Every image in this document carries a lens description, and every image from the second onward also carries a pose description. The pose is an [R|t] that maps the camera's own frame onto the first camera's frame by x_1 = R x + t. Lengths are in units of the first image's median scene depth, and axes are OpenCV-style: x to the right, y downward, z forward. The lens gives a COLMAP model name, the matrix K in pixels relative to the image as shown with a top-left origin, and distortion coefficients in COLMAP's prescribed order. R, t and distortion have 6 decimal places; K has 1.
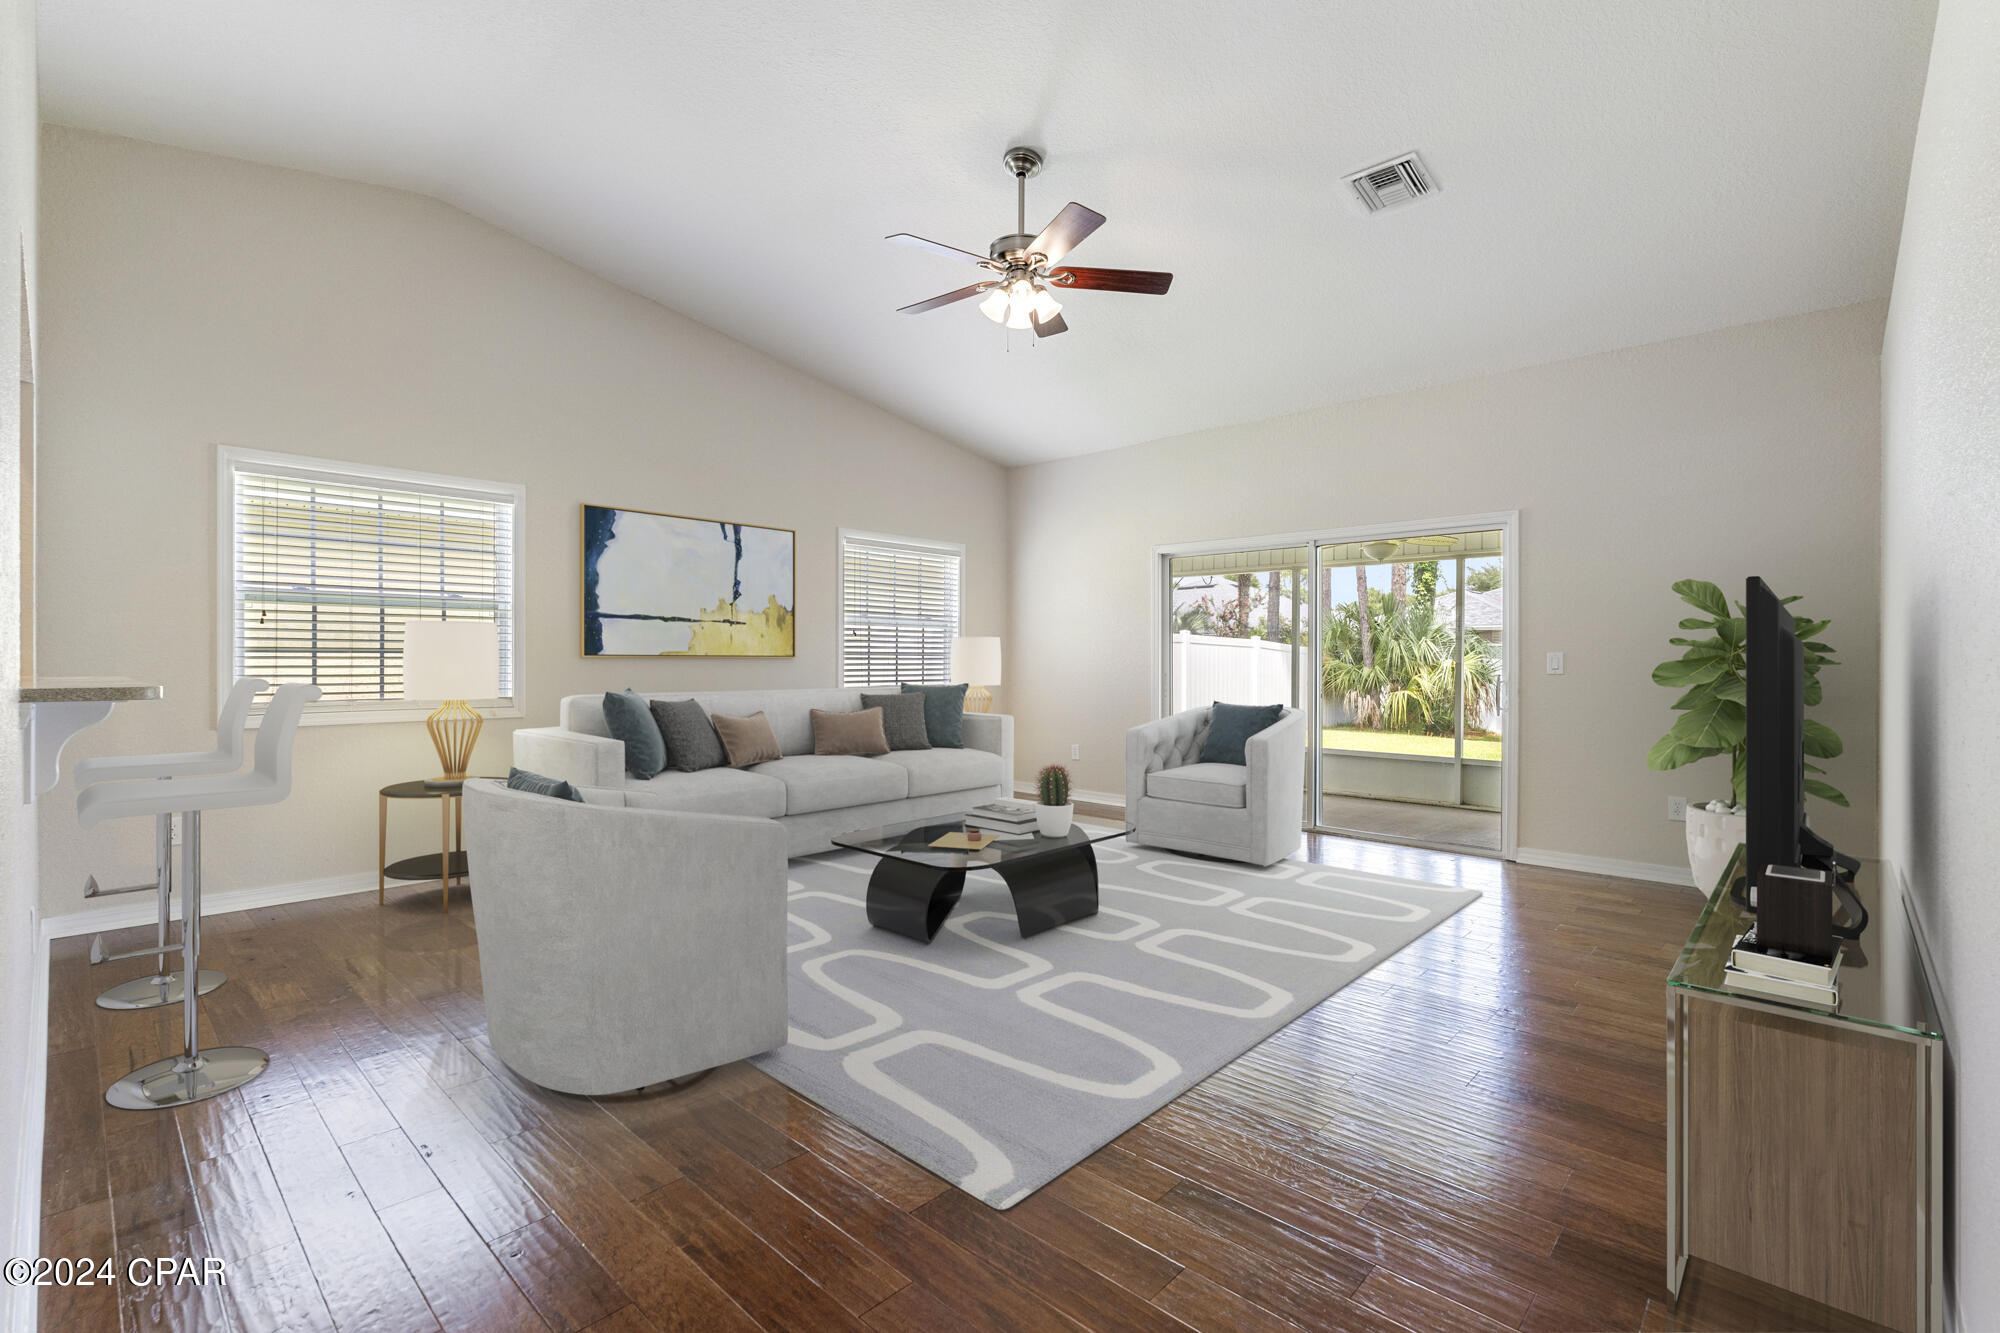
lens RADIAL K [[883.2, 0, 998.7], [0, 883.2, 662.6], [0, 0, 1]] dist [-0.004319, 0.000277]
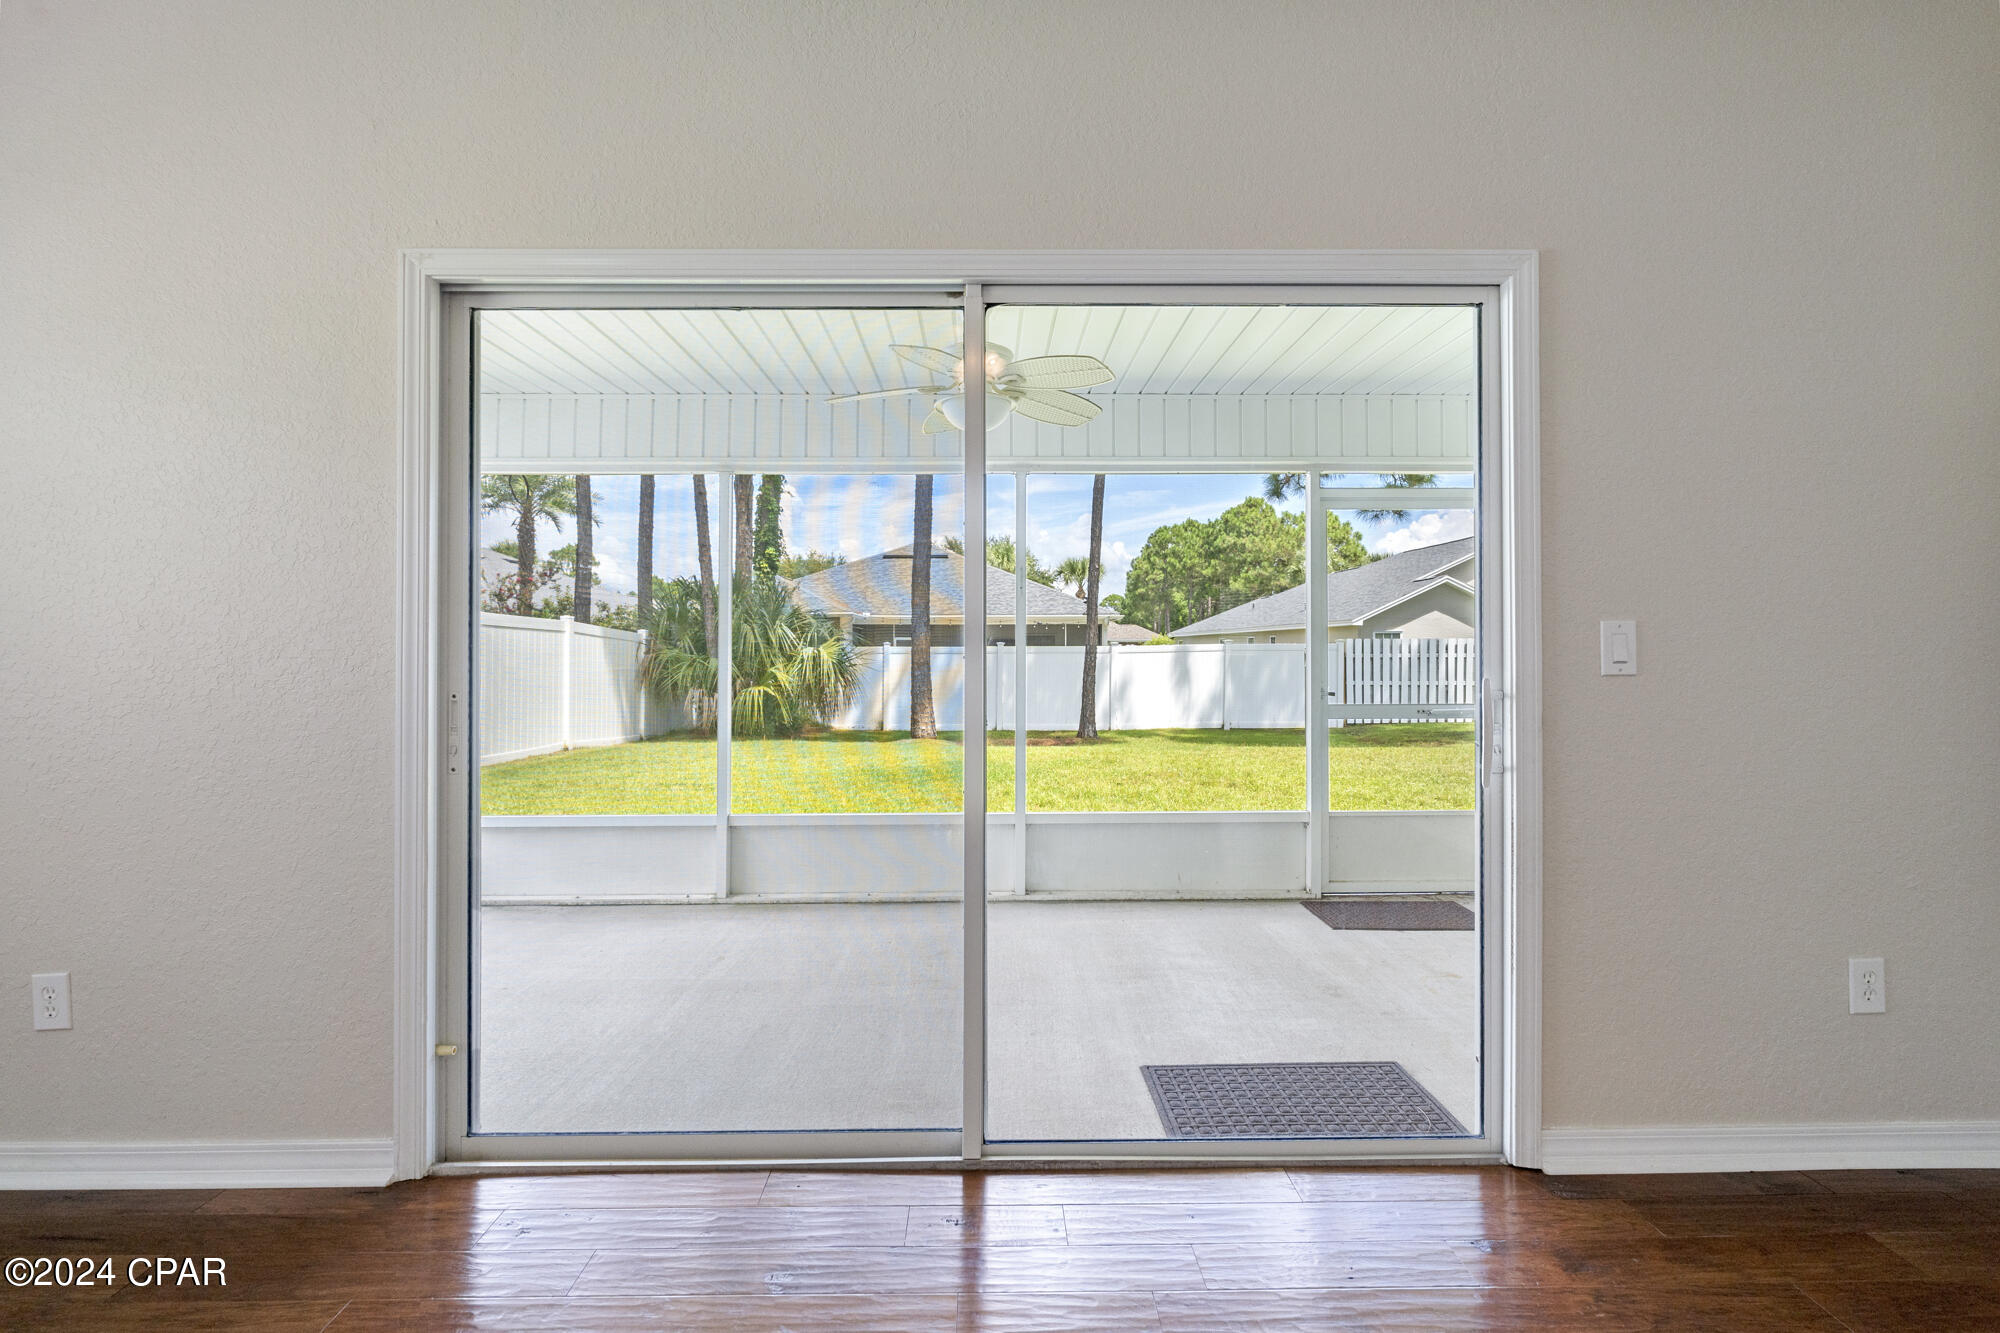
lens RADIAL K [[893.6, 0, 994.8], [0, 893.6, 627.3], [0, 0, 1]] dist [-0.012780, -0.000015]
pose [[0.718338, 0.013612, 0.695561, 0.043829], [0.006179, 0.999644, -0.025945, 0.000326], [-0.695667, 0.022935, 0.717998, 0.257144]]
